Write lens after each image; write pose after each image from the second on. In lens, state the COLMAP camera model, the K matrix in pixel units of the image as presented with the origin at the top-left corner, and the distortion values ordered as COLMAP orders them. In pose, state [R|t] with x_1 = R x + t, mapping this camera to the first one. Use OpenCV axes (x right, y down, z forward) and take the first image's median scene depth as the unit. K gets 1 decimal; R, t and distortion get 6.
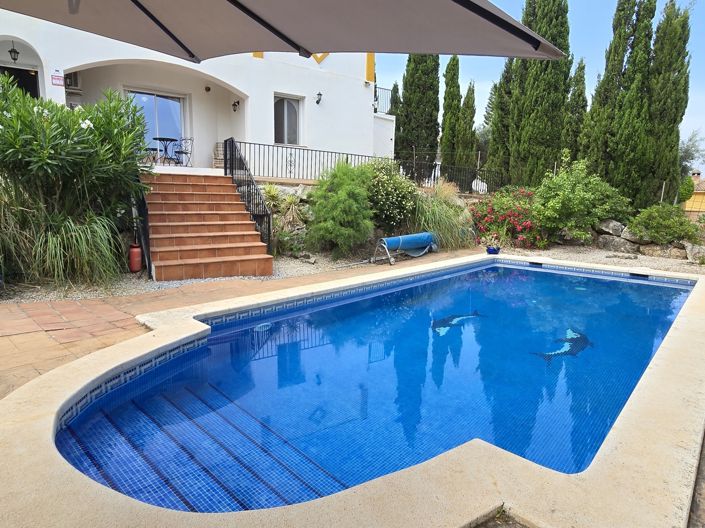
lens RADIAL K [[416.7, 0, 355.2], [0, 416.7, 262.9], [0, 0, 1]] dist [0.001848, -0.002868]
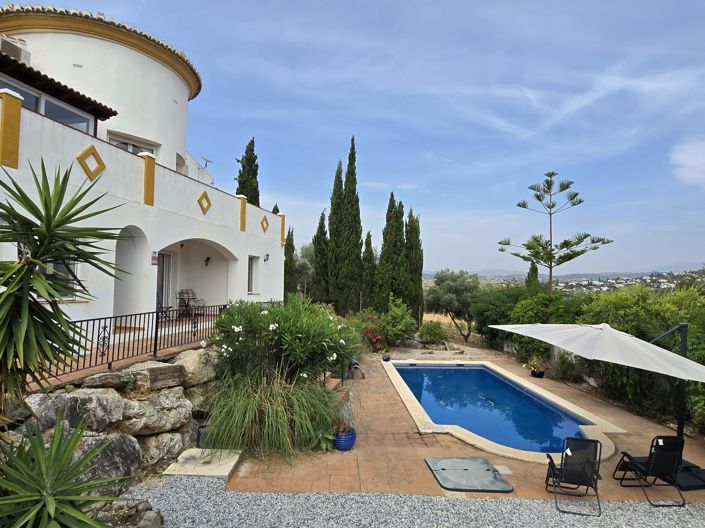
lens RADIAL K [[416.7, 0, 355.2], [0, 416.7, 262.9], [0, 0, 1]] dist [0.001848, -0.002868]
pose [[0.706172, 0.030951, 0.707363, -1.119308], [0.101758, 0.984236, -0.144653, -0.210632], [-0.700690, 0.174129, 0.691891, -0.162652]]
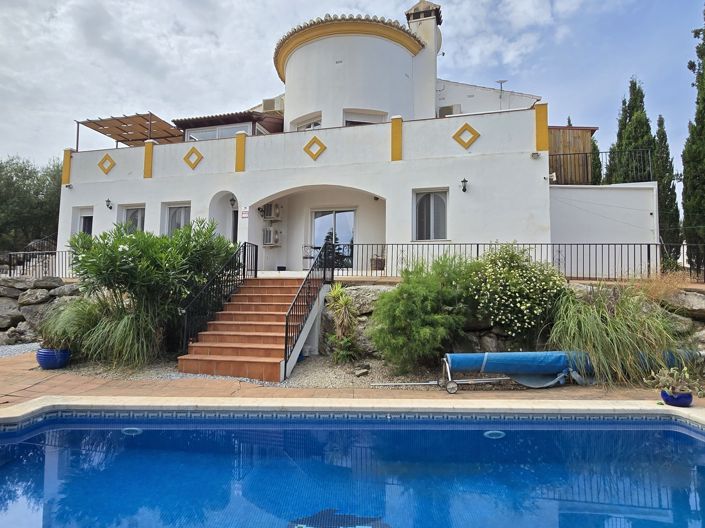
lens RADIAL K [[416.7, 0, 355.2], [0, 416.7, 262.9], [0, 0, 1]] dist [0.001848, -0.002868]
pose [[0.678486, -0.066861, -0.731565, 0.521324], [-0.106811, 0.976288, -0.188288, -0.061783], [0.726807, 0.205890, 0.655256, 0.393298]]
